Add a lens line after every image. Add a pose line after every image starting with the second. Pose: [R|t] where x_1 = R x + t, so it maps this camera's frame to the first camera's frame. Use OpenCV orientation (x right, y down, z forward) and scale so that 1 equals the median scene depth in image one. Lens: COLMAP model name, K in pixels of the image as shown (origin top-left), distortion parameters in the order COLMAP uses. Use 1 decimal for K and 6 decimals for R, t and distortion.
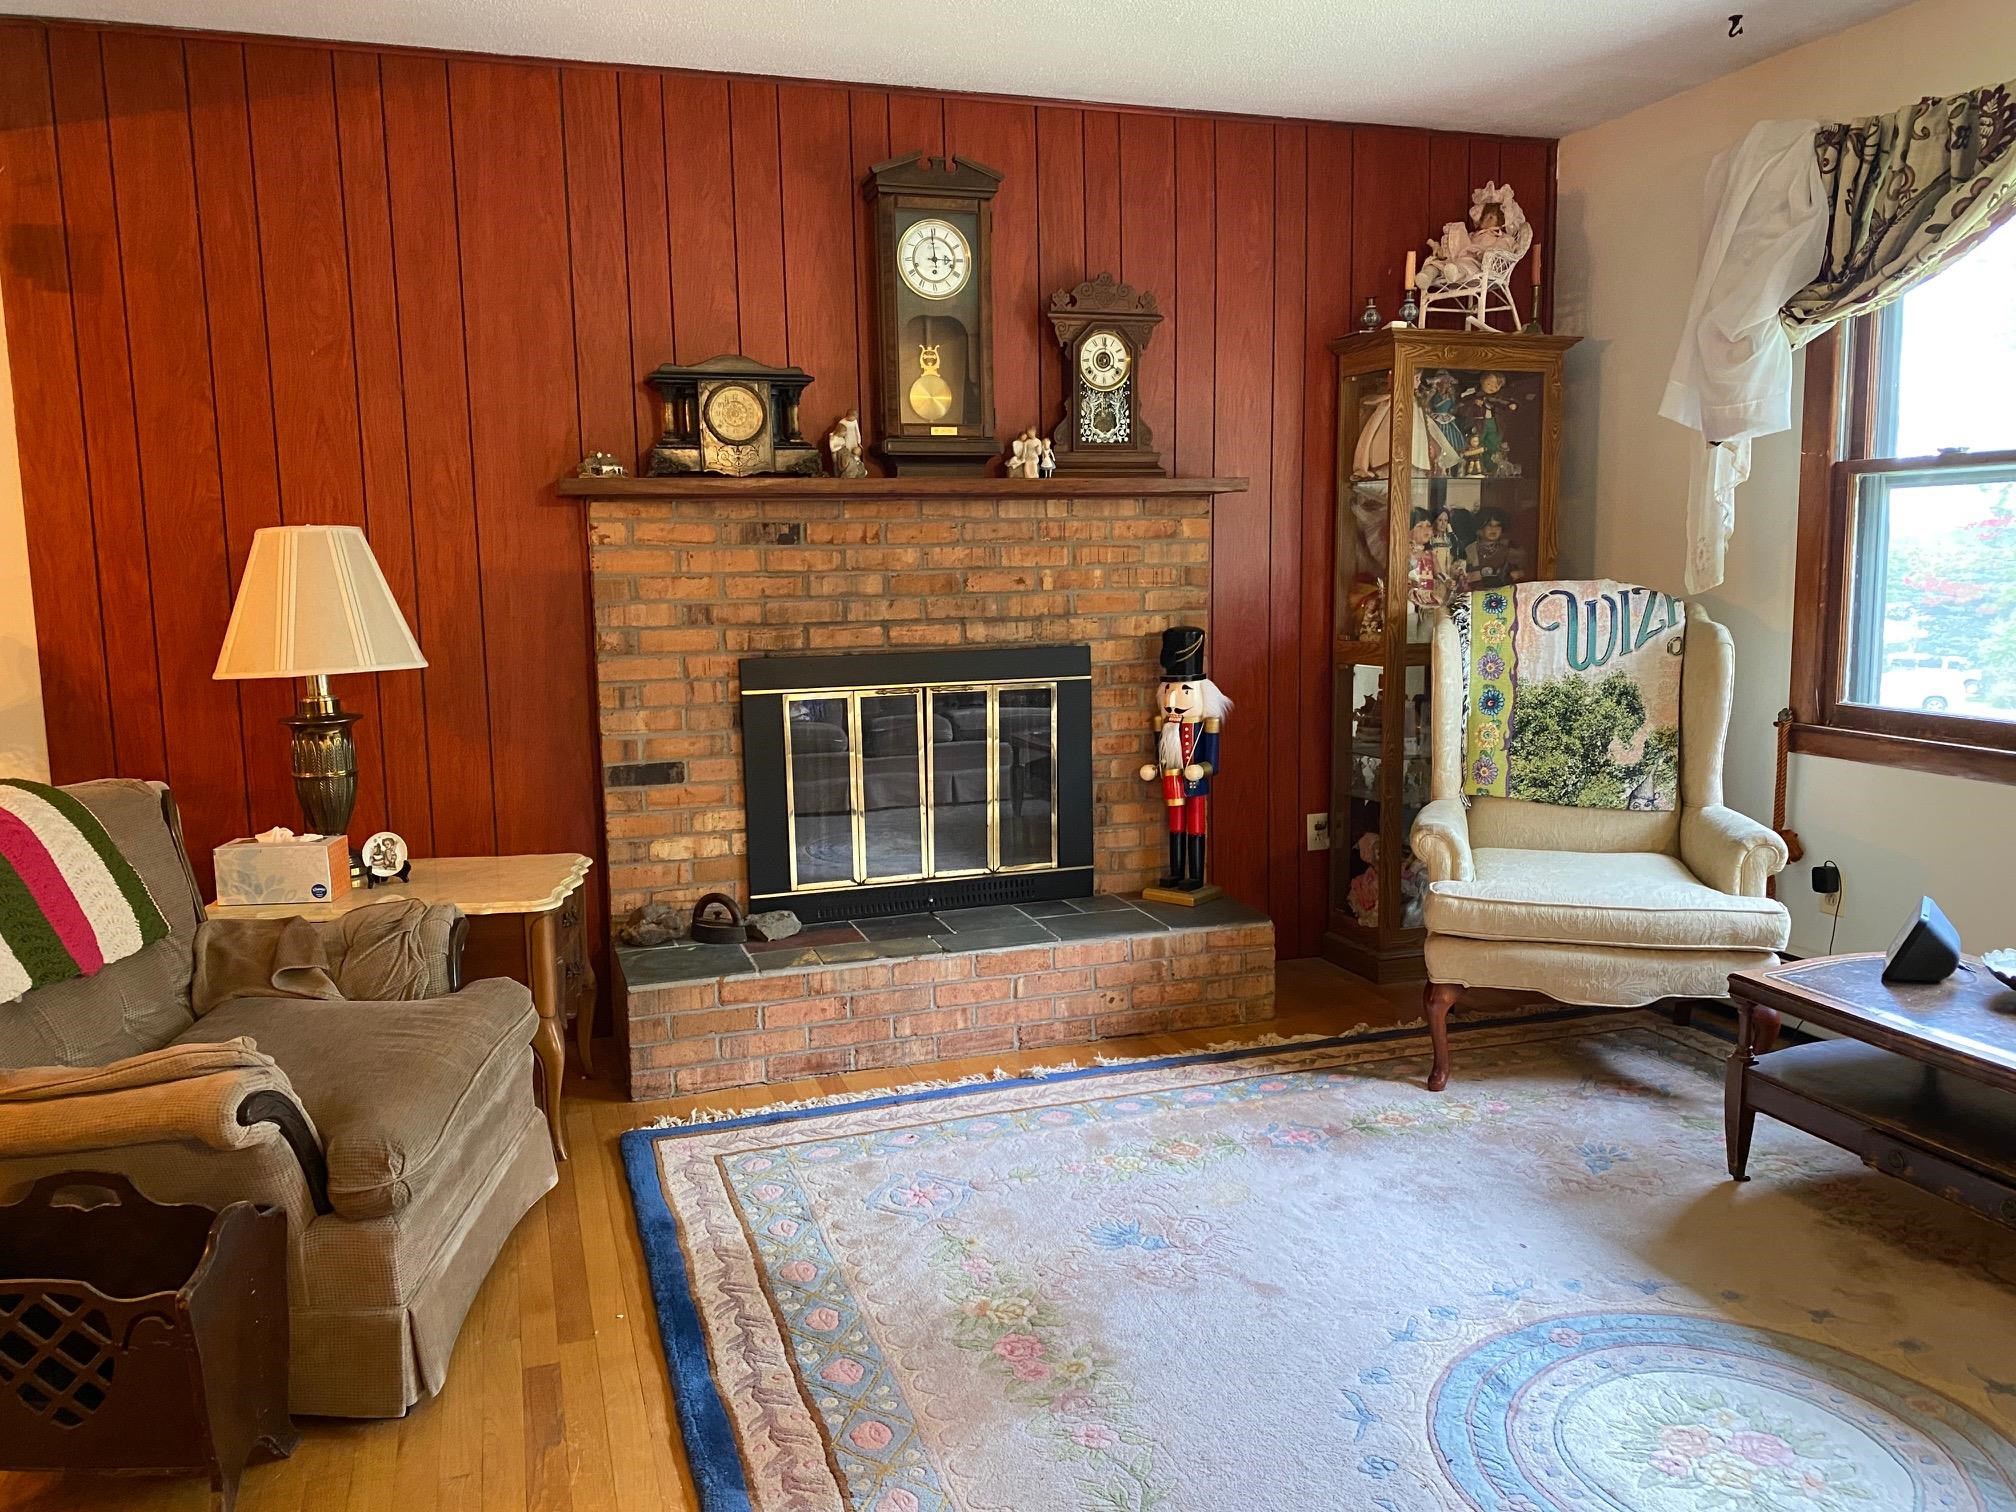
lens RADIAL K [[1526.8, 0, 1024.9], [0, 1526.8, 760.3], [0, 0, 1]] dist [0.049516, -0.067556]
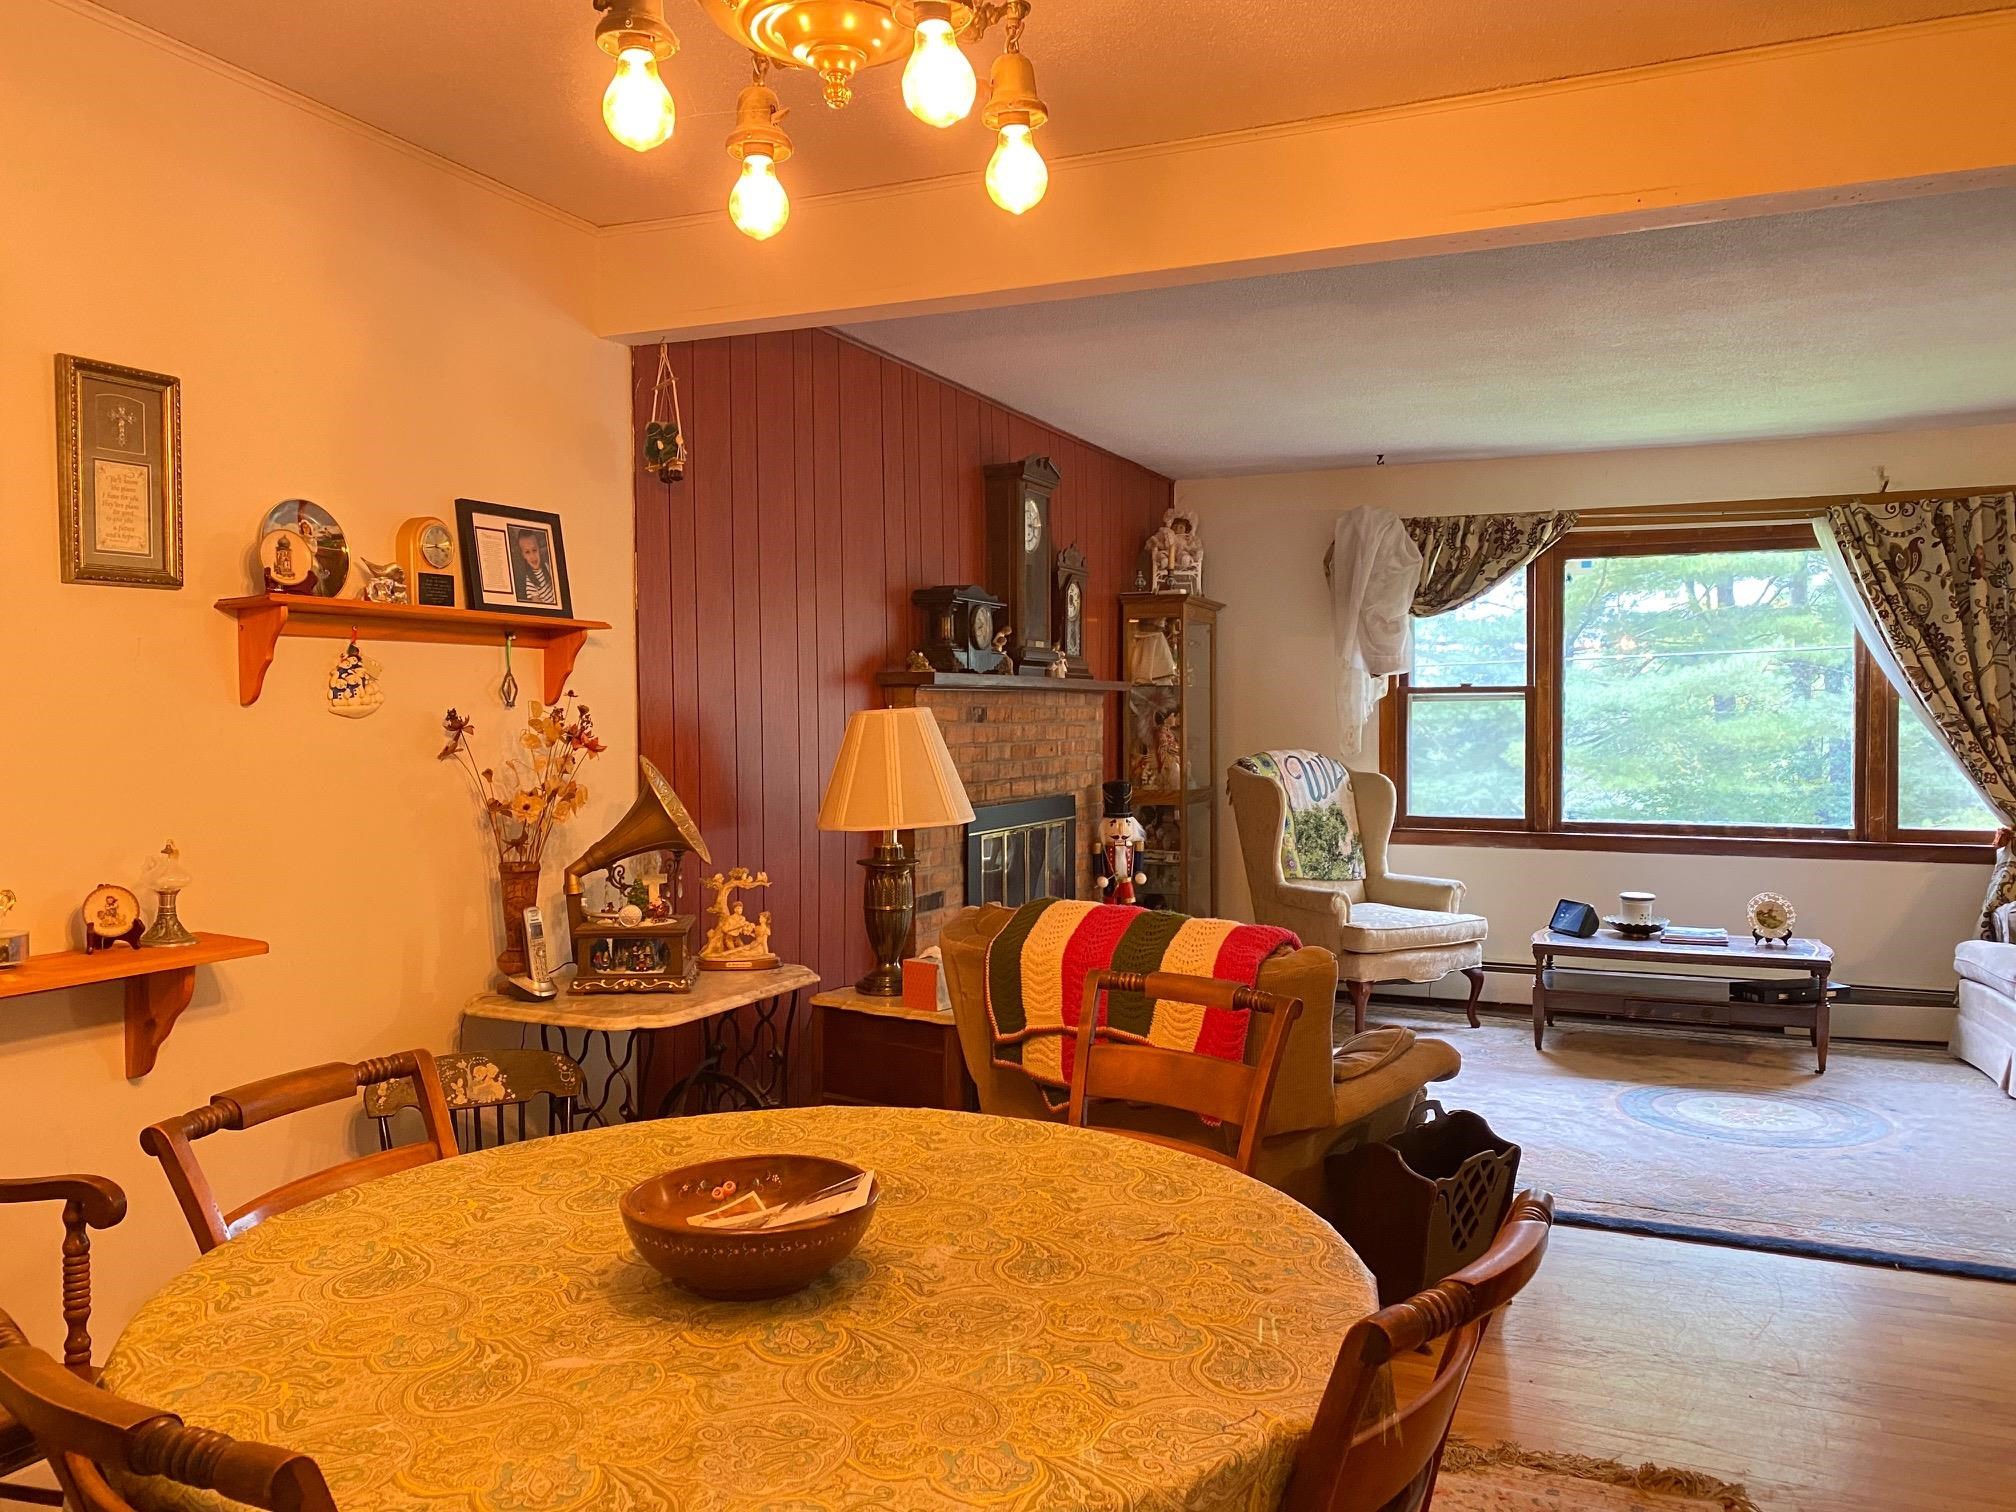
lens RADIAL K [[1526.8, 0, 1006.7], [0, 1526.8, 744.5], [0, 0, 1]] dist [0.049516, -0.067556]
pose [[0.683696, 0.000818, 0.729767, -1.136393], [0.088921, 0.992455, -0.084420, -0.008119], [-0.724330, 0.122609, 0.678464, 0.084846]]
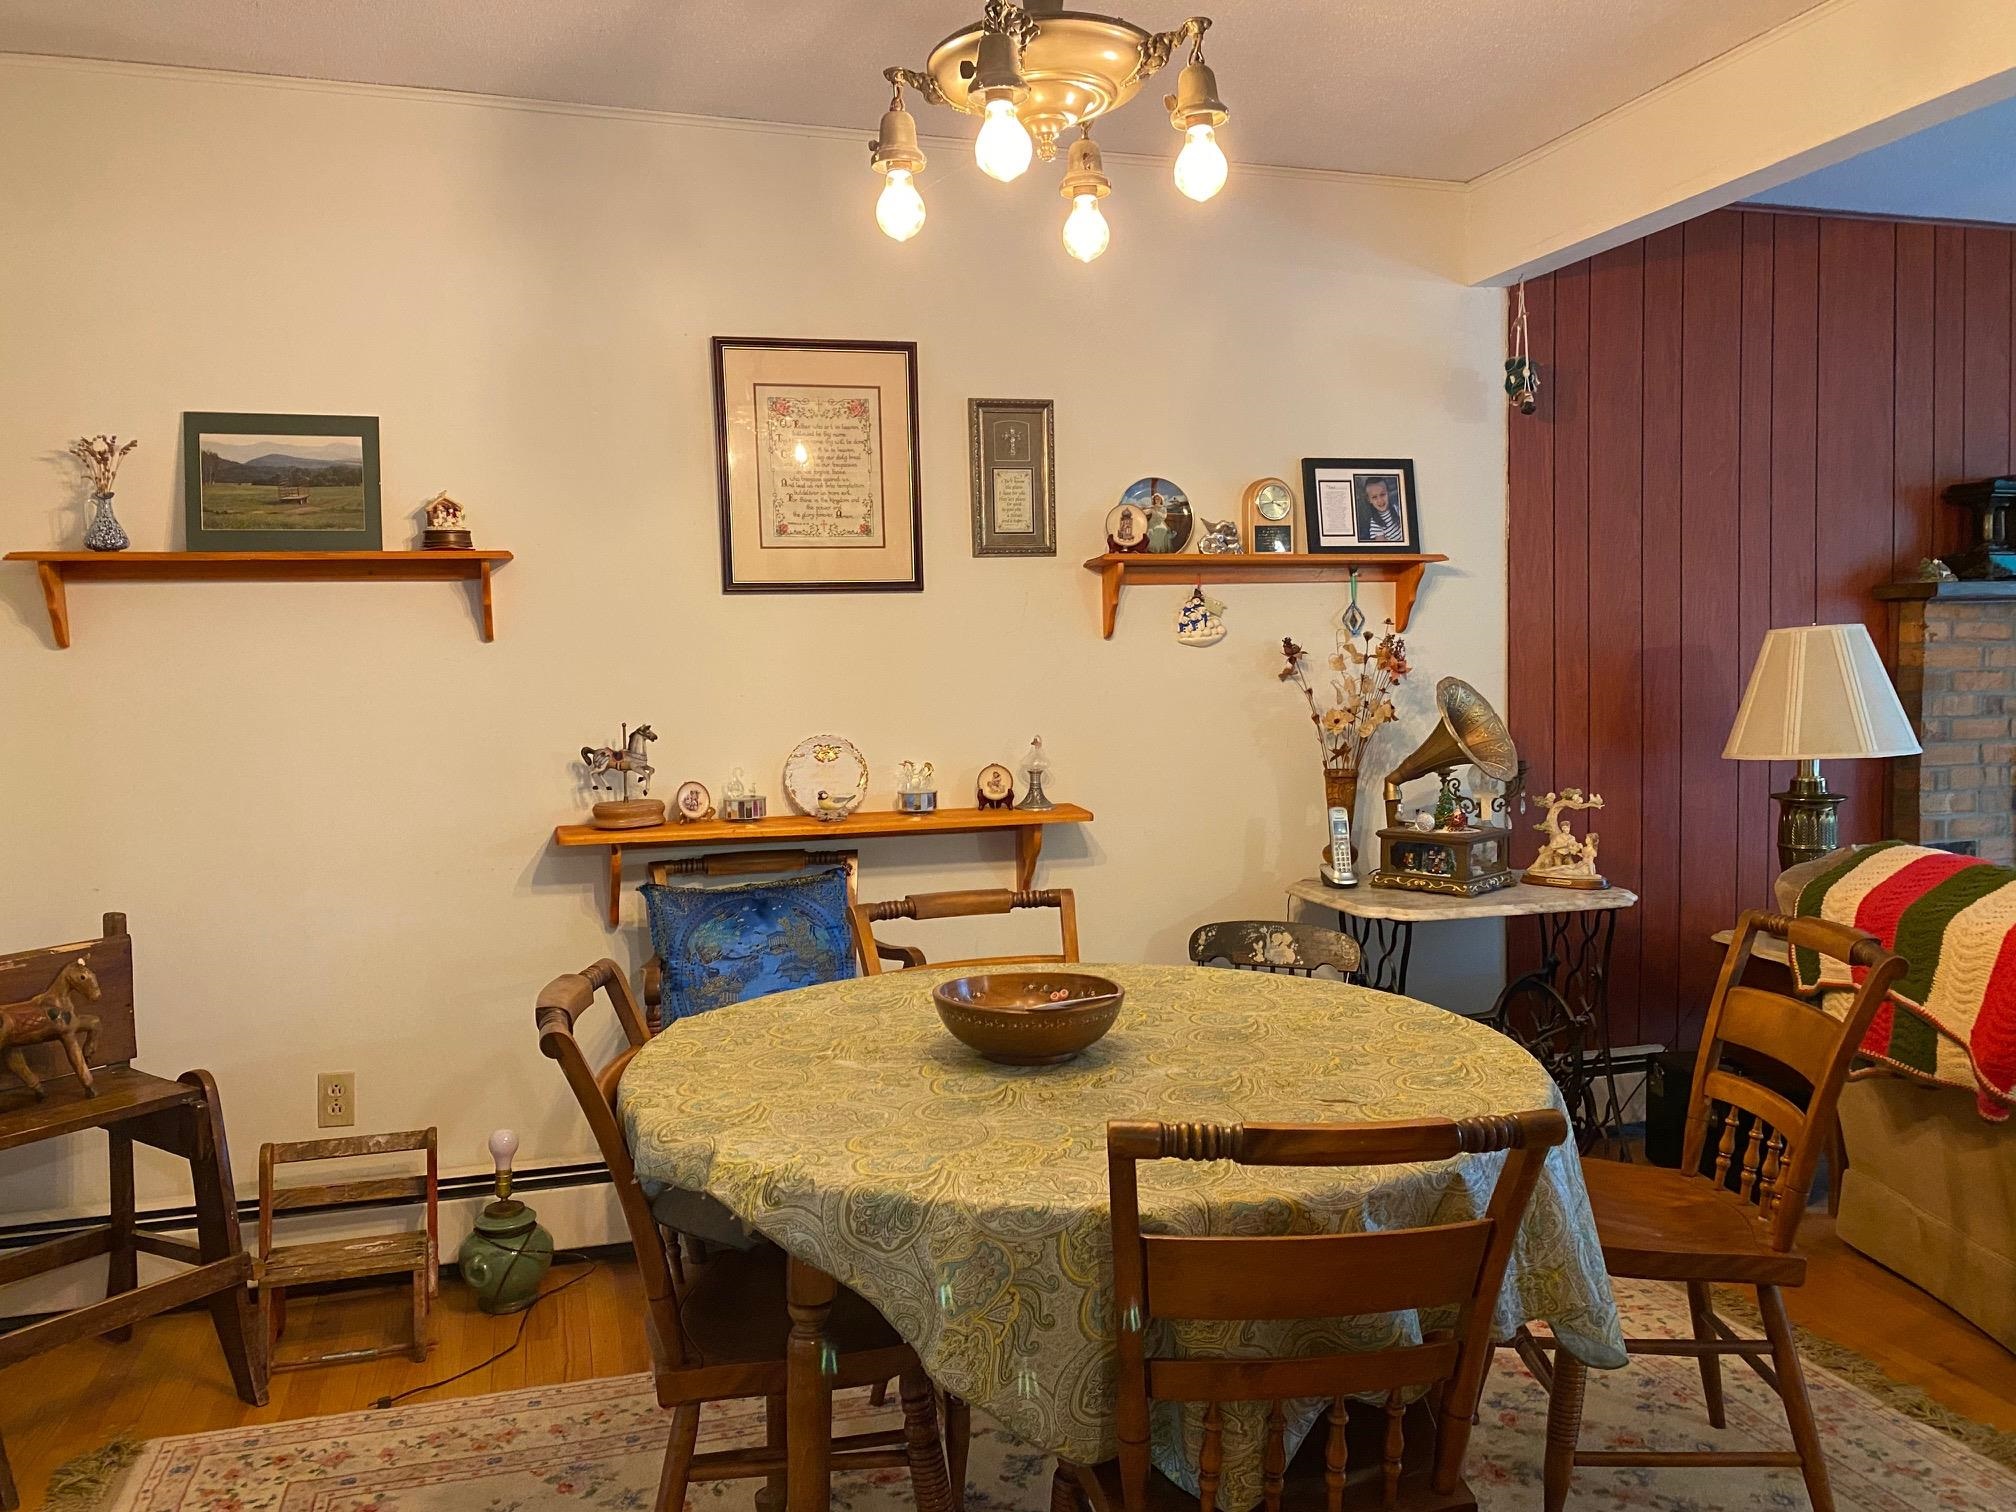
lens RADIAL K [[1526.8, 0, 1008.5], [0, 1526.8, 749.4], [0, 0, 1]] dist [0.049516, -0.067556]
pose [[0.999377, 0.001757, -0.035262, -0.886219], [-0.004423, 0.997124, -0.075663, 0.022750], [0.035027, 0.075772, 0.996510, -0.117723]]
